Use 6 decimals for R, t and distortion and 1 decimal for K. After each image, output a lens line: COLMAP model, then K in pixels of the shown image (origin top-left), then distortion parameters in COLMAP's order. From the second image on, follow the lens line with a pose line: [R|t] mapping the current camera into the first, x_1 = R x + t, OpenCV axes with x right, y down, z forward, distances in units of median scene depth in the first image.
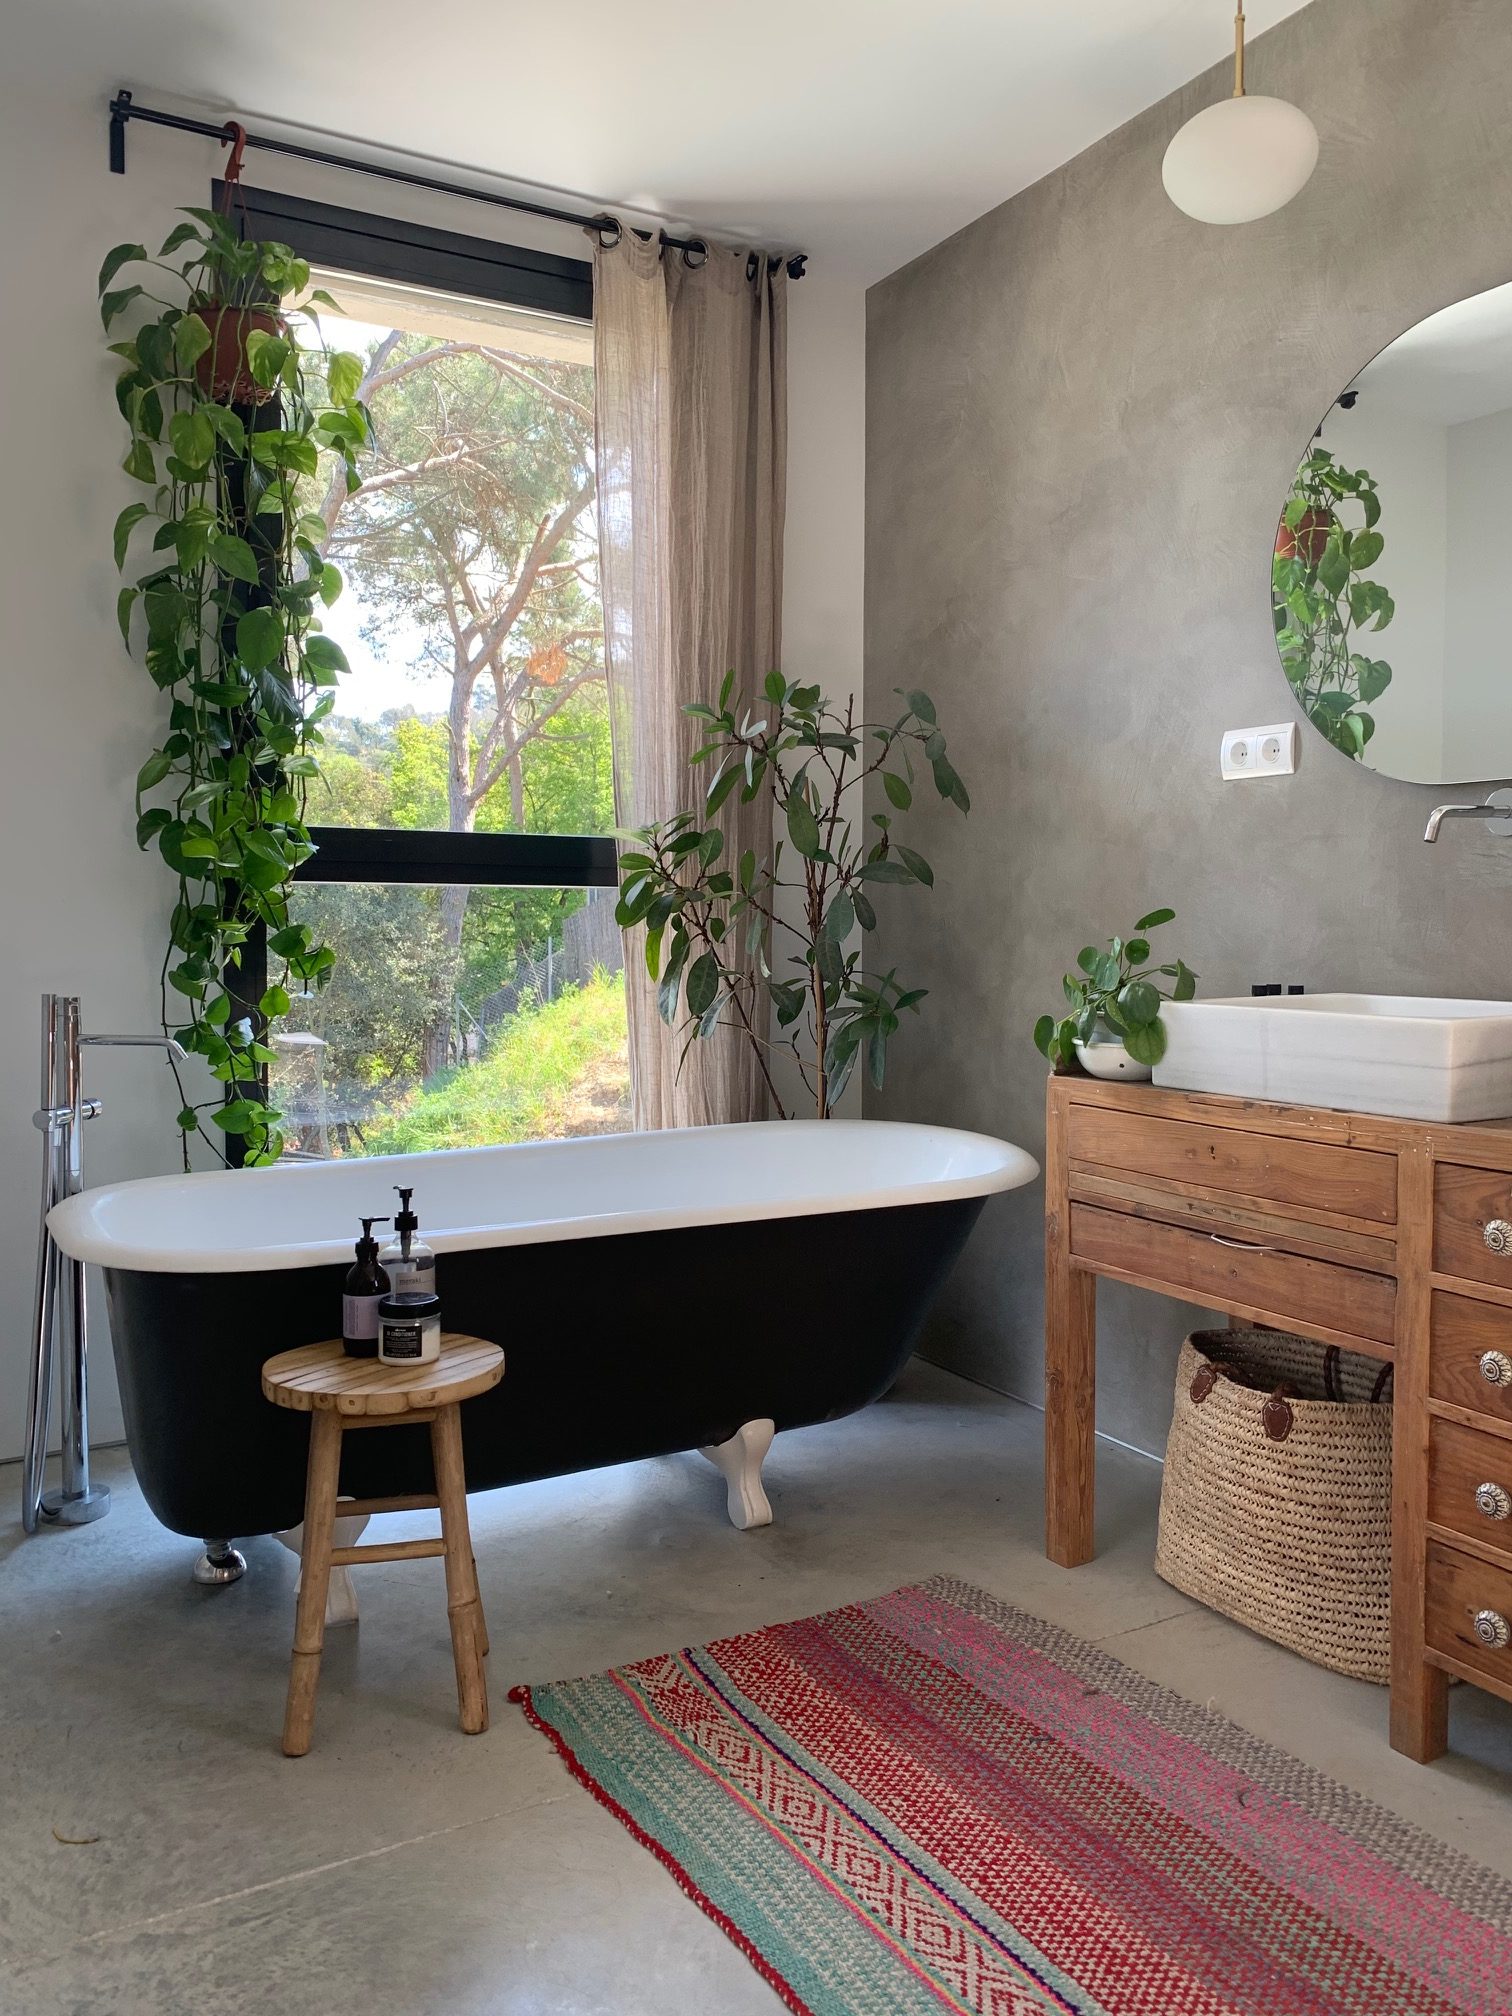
lens RADIAL K [[1537.4, 0, 756.8], [0, 1537.4, 999.4], [0, 0, 1]] dist [0.032578, -0.047343]
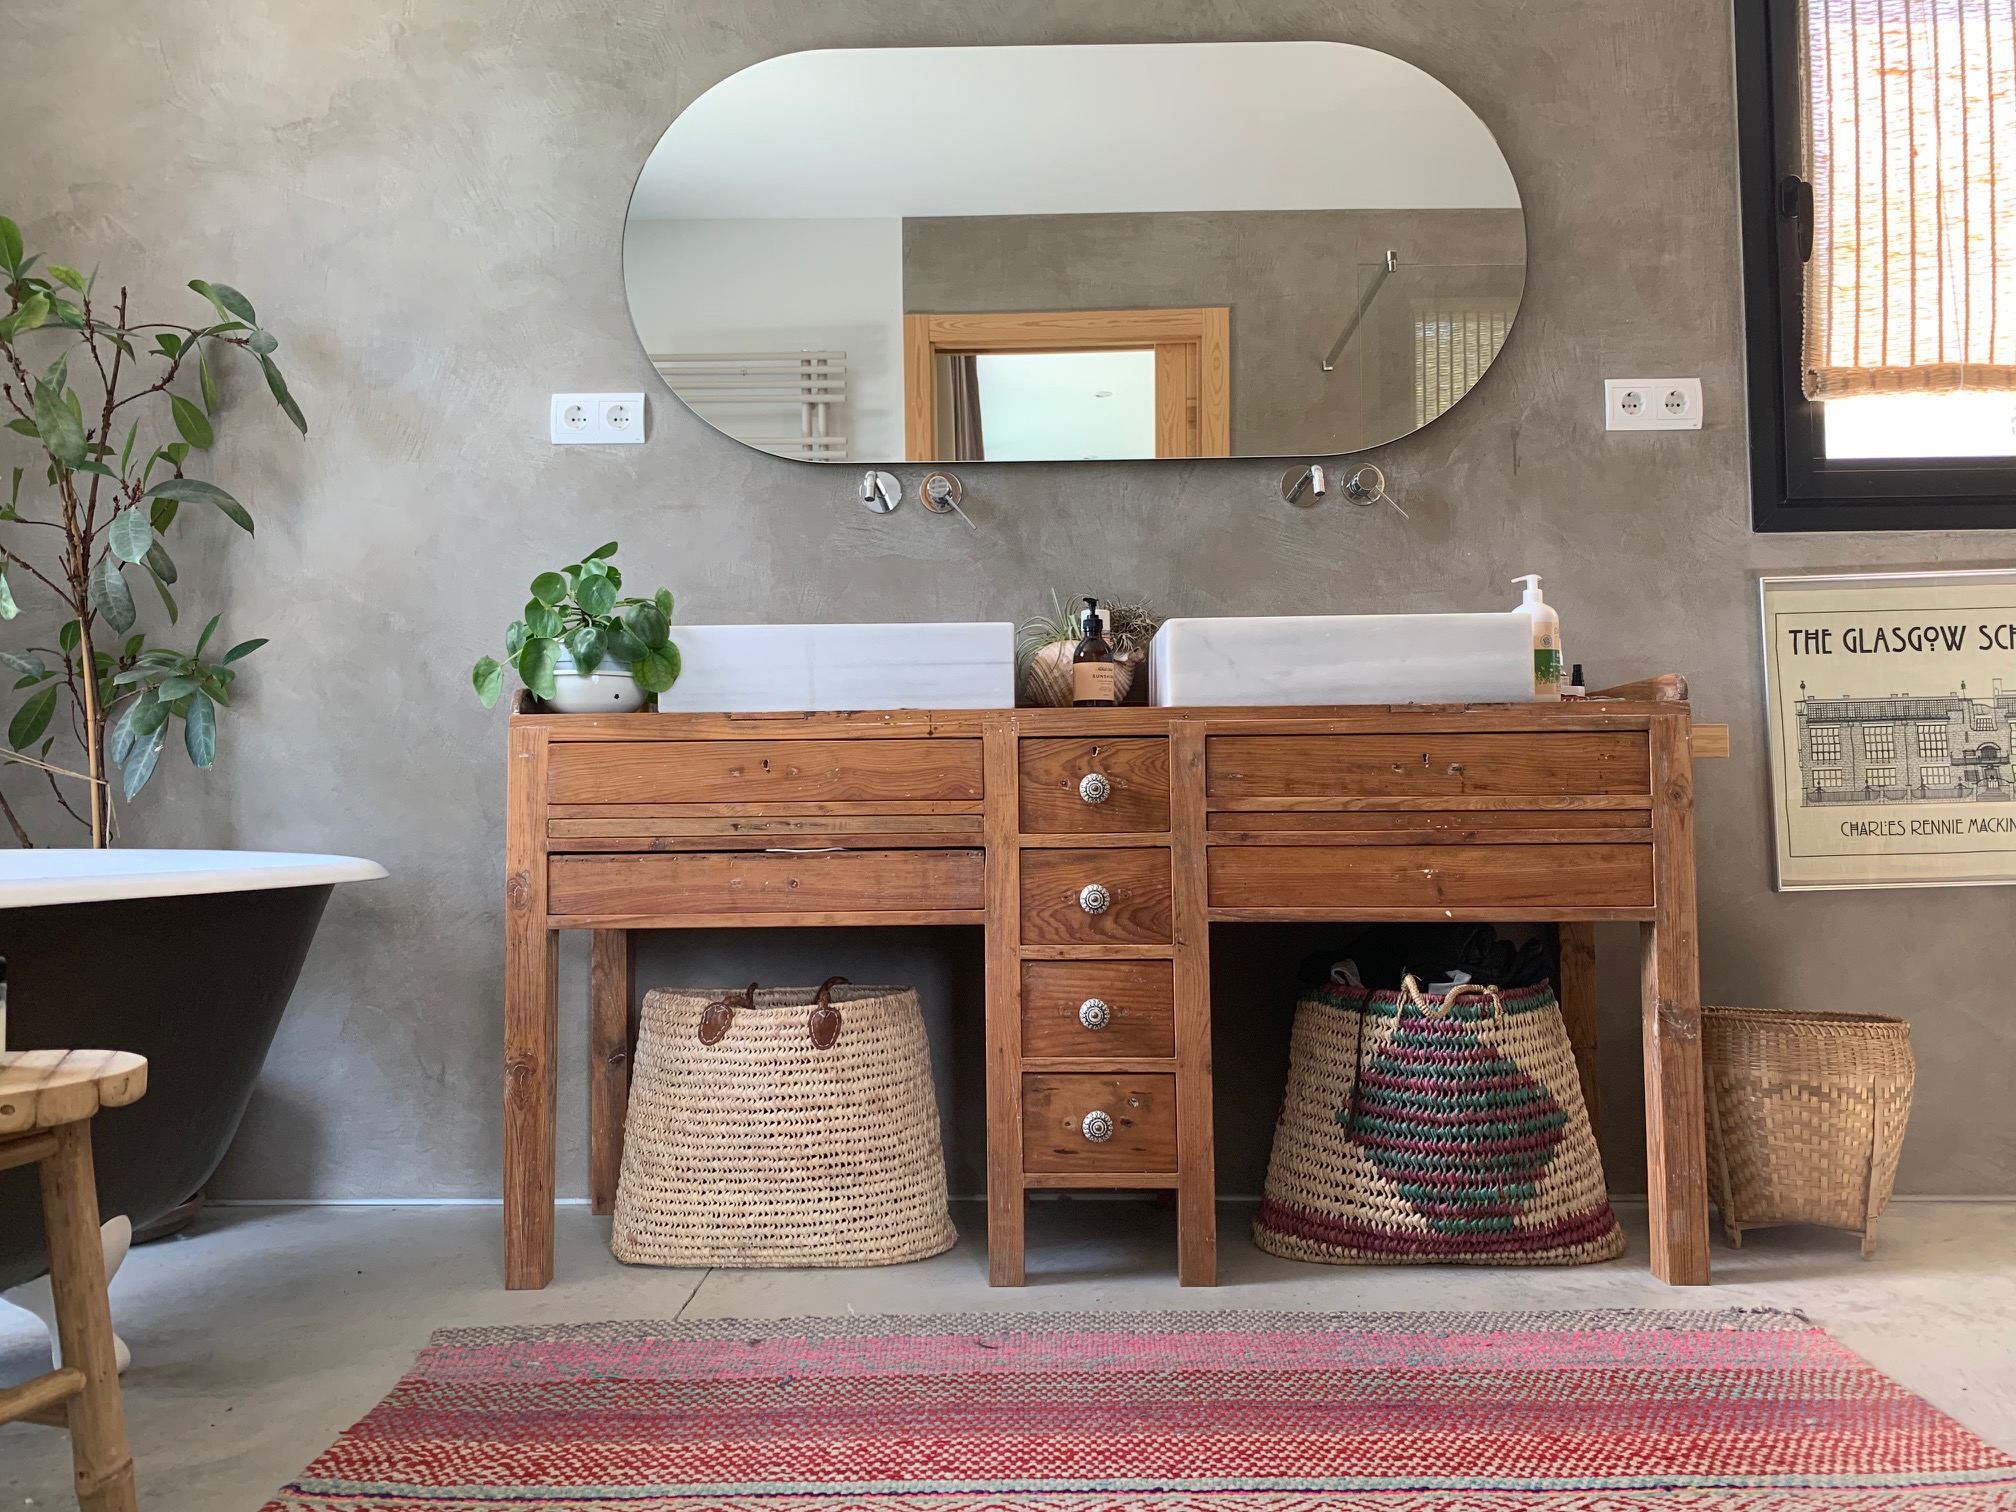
lens RADIAL K [[1537.4, 0, 1010.1], [0, 1537.4, 744.2], [0, 0, 1]] dist [0.032578, -0.047343]
pose [[0.505829, 0.038571, 0.861771, -0.489718], [0.054403, 0.995585, -0.076493, 0.174348], [-0.860916, 0.085575, 0.501497, 0.380425]]
